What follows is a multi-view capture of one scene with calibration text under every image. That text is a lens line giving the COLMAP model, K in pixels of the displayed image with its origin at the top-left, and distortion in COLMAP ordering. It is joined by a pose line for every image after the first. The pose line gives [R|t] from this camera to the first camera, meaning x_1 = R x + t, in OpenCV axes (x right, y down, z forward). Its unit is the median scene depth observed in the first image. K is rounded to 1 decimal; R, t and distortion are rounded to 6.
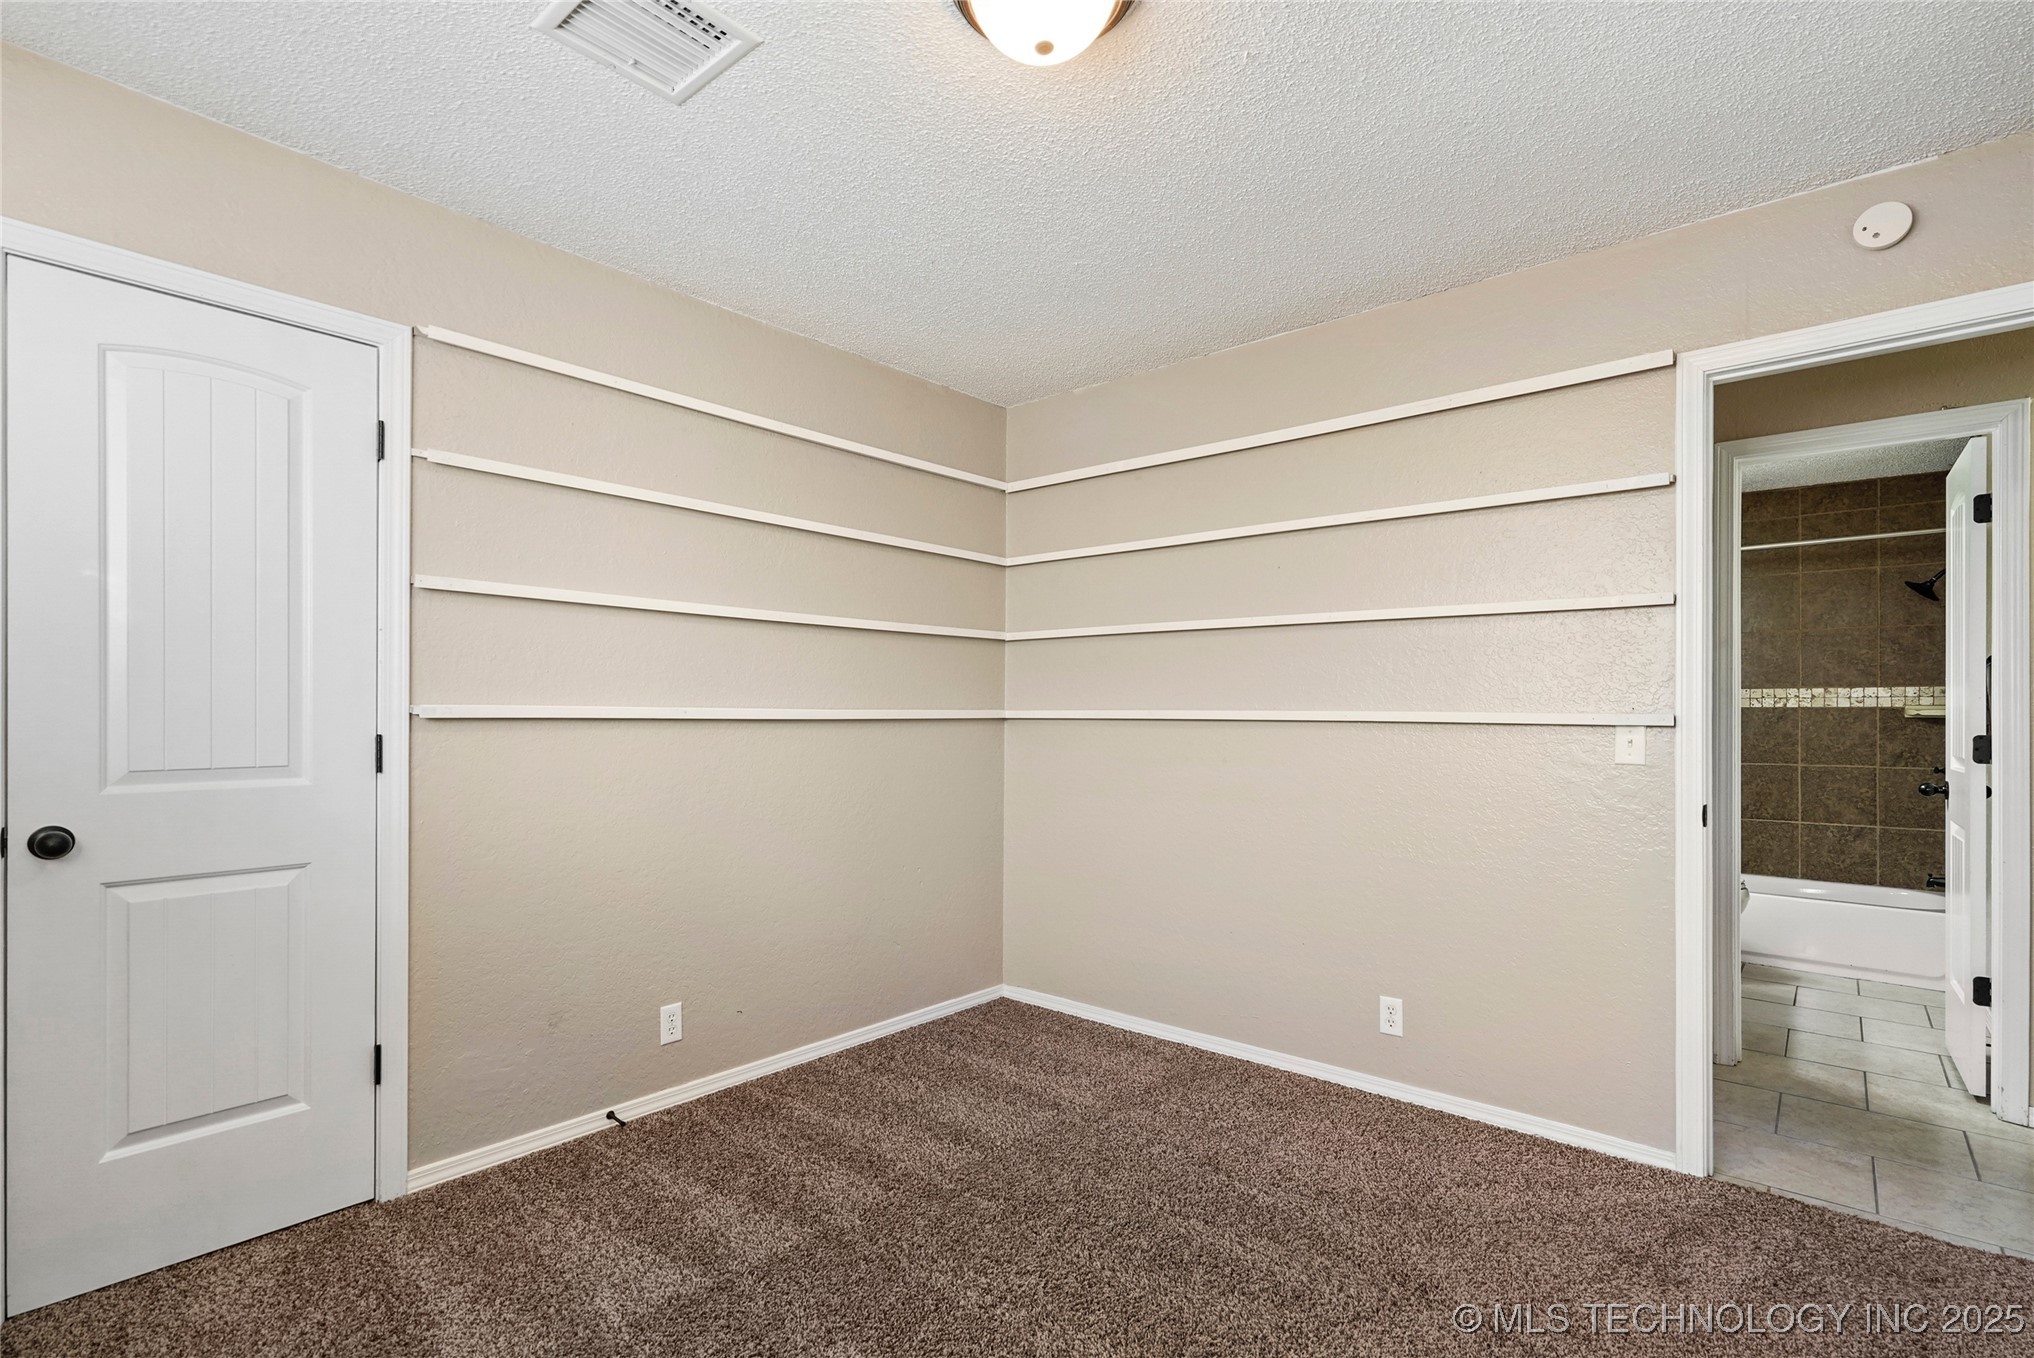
lens RADIAL K [[926.2, 0, 1010.9], [0, 926.2, 714.8], [0, 0, 1]] dist [0.000651, 0.000595]
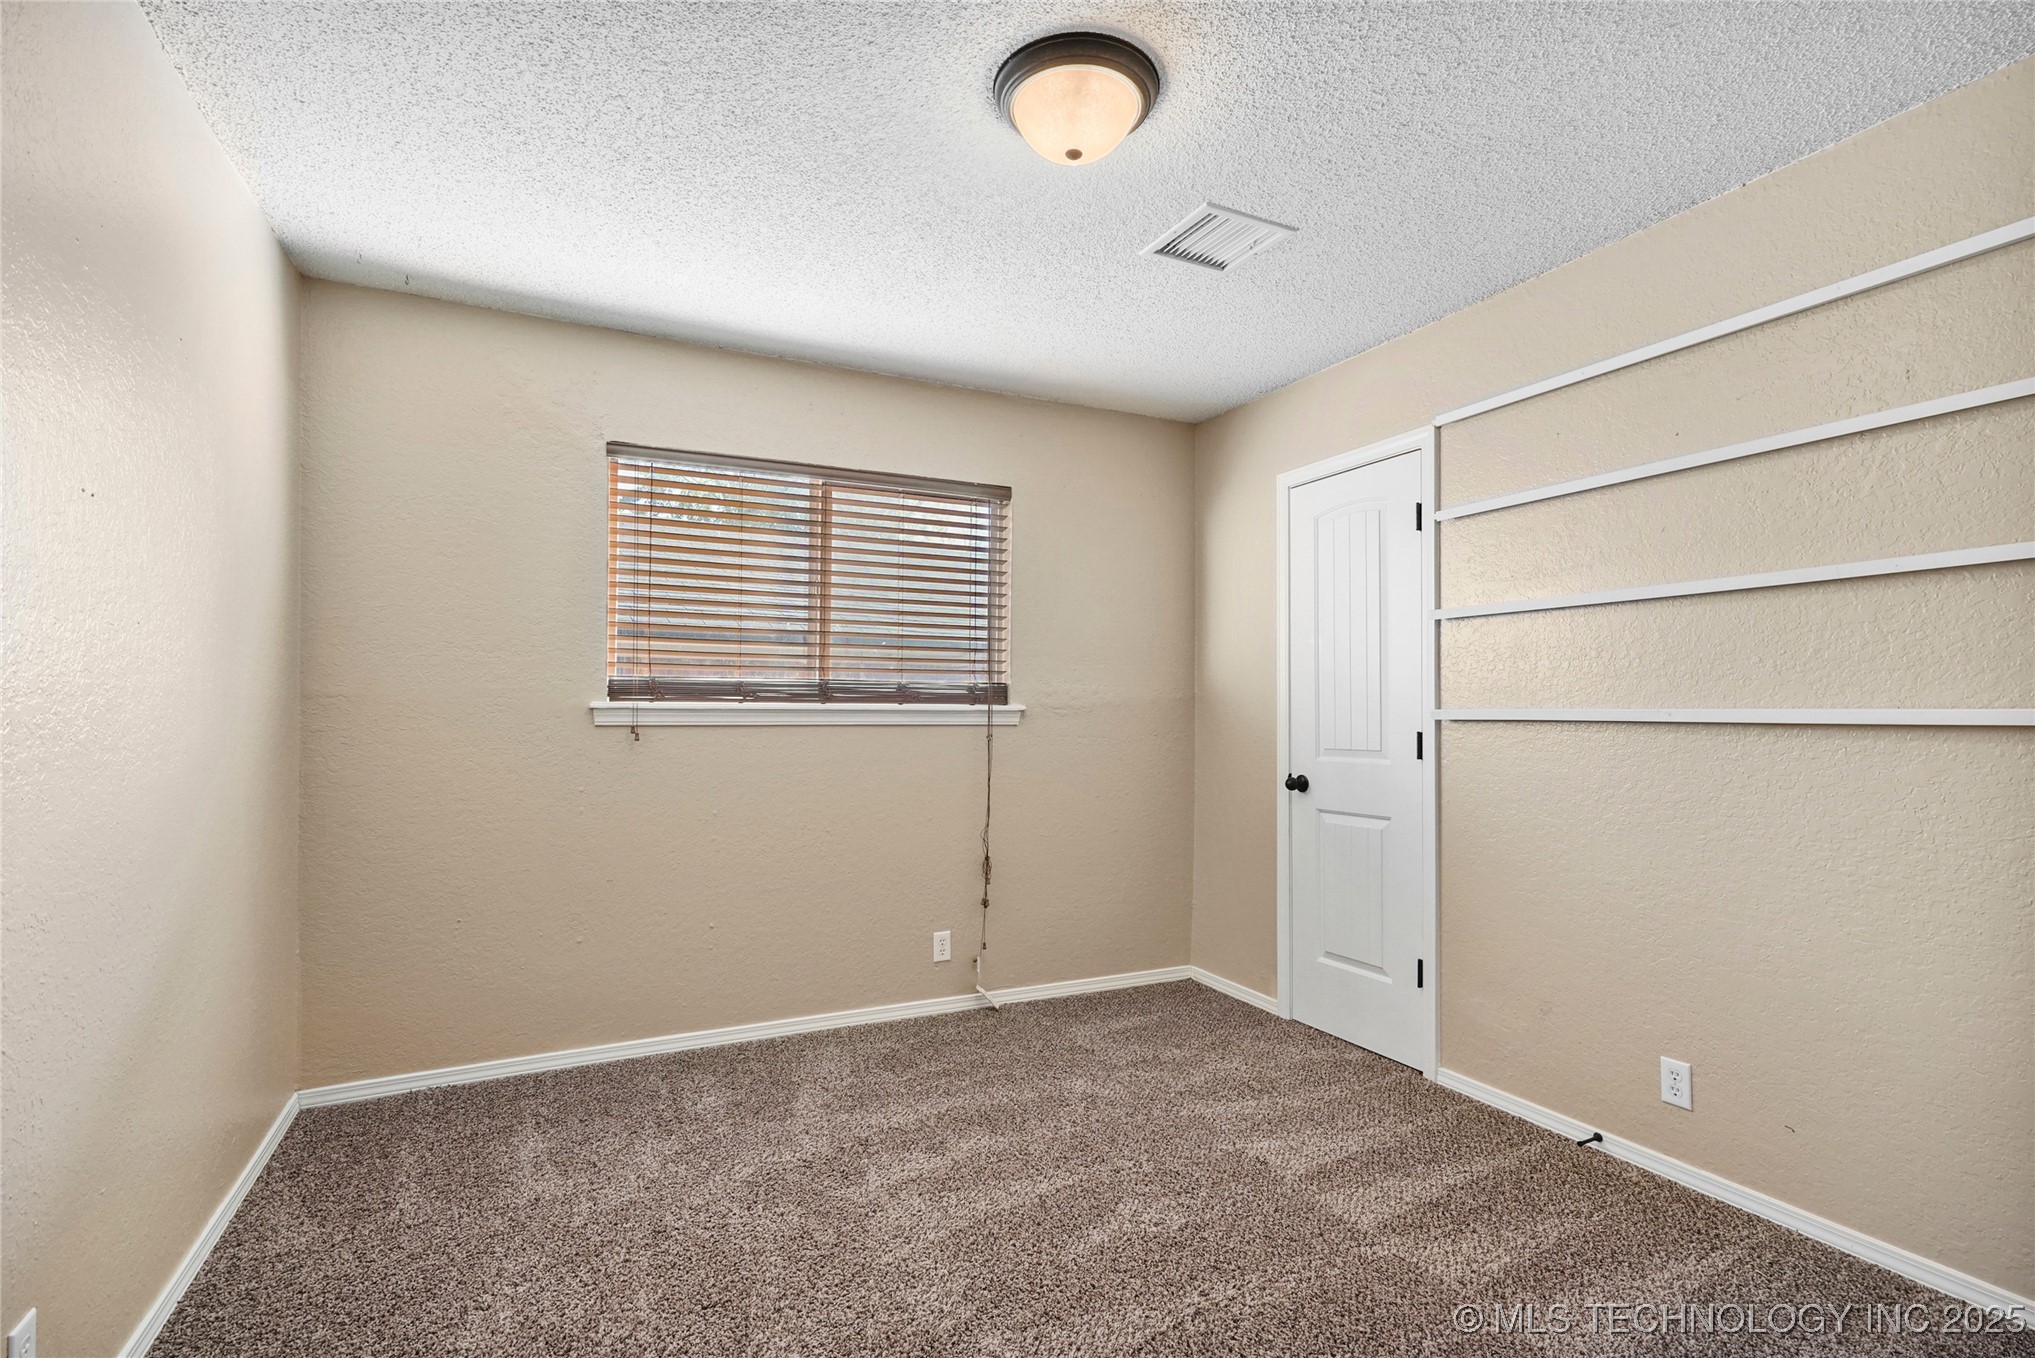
lens RADIAL K [[957.6, 0, 1012.6], [0, 957.6, 699.1], [0, 0, 1]] dist [-0.000361, 0.011824]
pose [[-0.365192, -0.016338, -0.930789, 0.871748], [-0.000554, 0.999850, -0.017333, -0.002408], [0.930932, -0.005814, -0.365146, 0.973370]]
